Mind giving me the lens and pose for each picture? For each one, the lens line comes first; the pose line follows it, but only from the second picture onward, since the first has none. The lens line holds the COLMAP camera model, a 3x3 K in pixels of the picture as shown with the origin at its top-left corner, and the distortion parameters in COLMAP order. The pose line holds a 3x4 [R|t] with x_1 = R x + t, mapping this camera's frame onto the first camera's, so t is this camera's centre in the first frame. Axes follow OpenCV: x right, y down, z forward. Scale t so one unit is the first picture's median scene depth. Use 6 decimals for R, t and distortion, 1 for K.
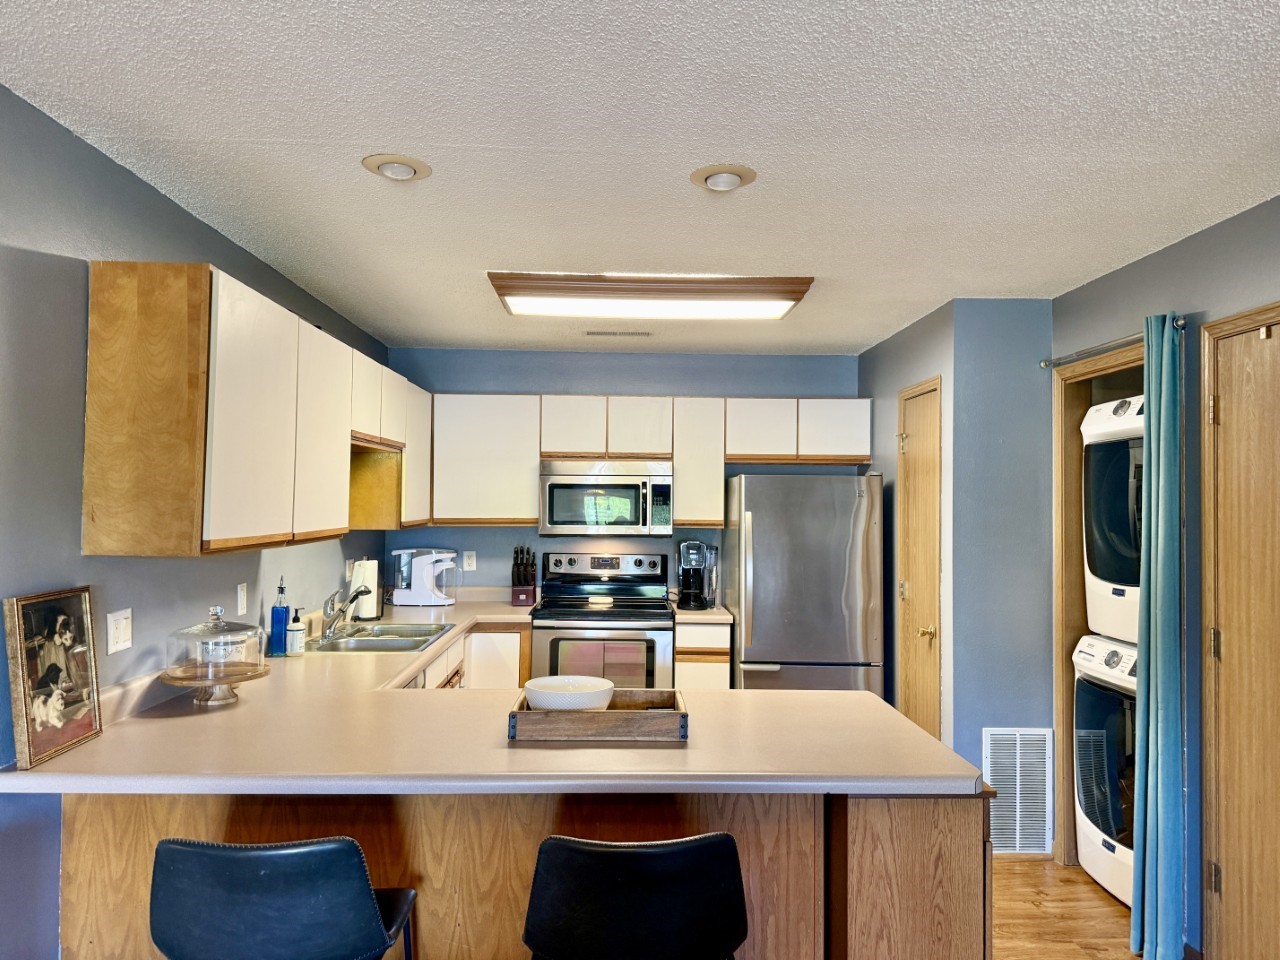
lens RADIAL K [[899.0, 0, 640.0], [0, 899.0, 480.0], [0, 0, 1]] dist [0.145325, -0.203012]
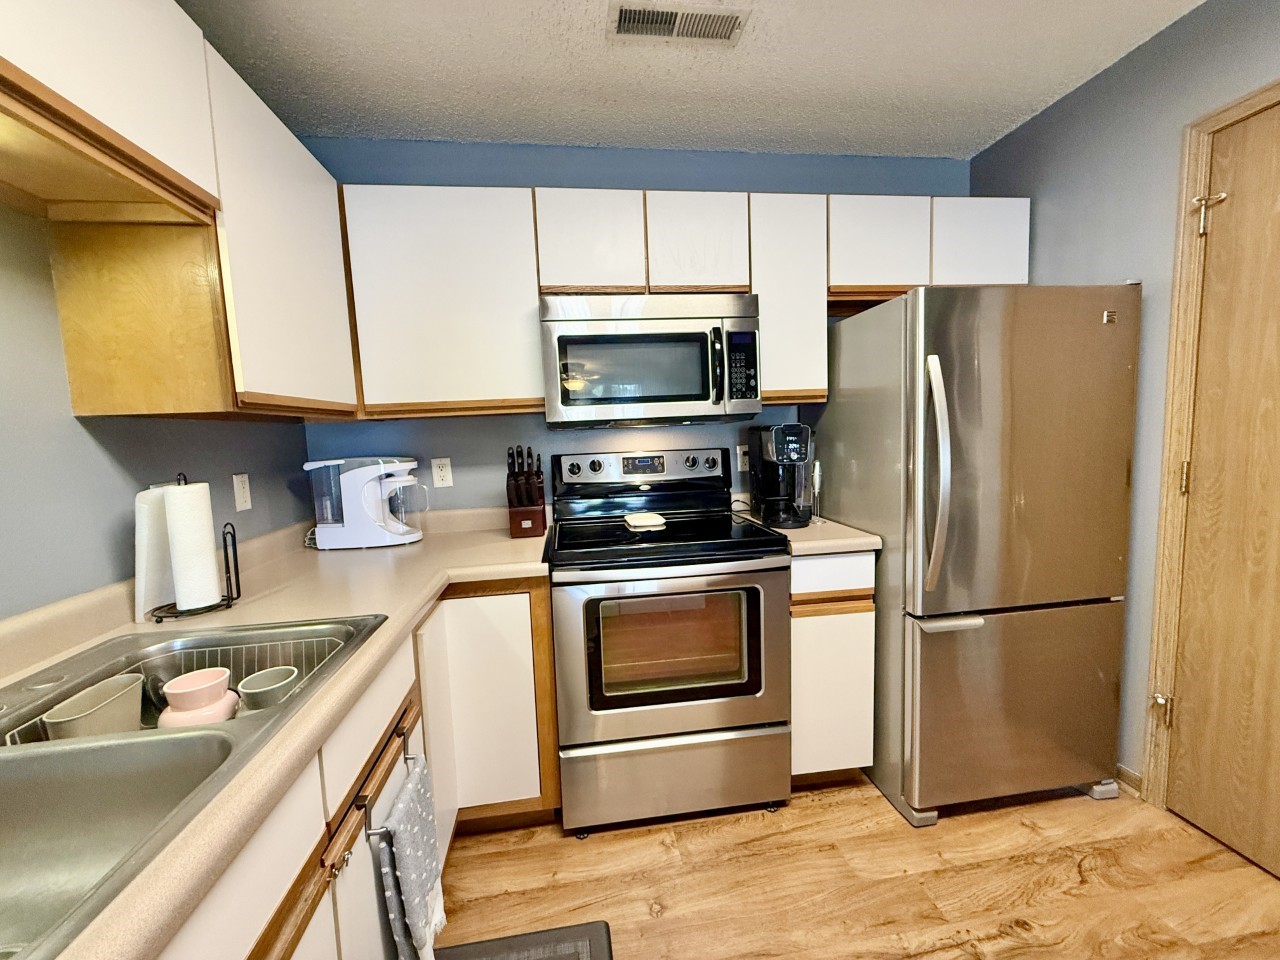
lens RADIAL K [[515.1, 0, 634.3], [0, 515.1, 479.1], [0, 0, 1]] dist [0.000281, 0.000030]
pose [[0.993477, -0.059558, 0.097242, -0.087194], [0.047881, 0.991824, 0.118294, 0.058092], [-0.103492, -0.112866, 0.988206, 0.631108]]
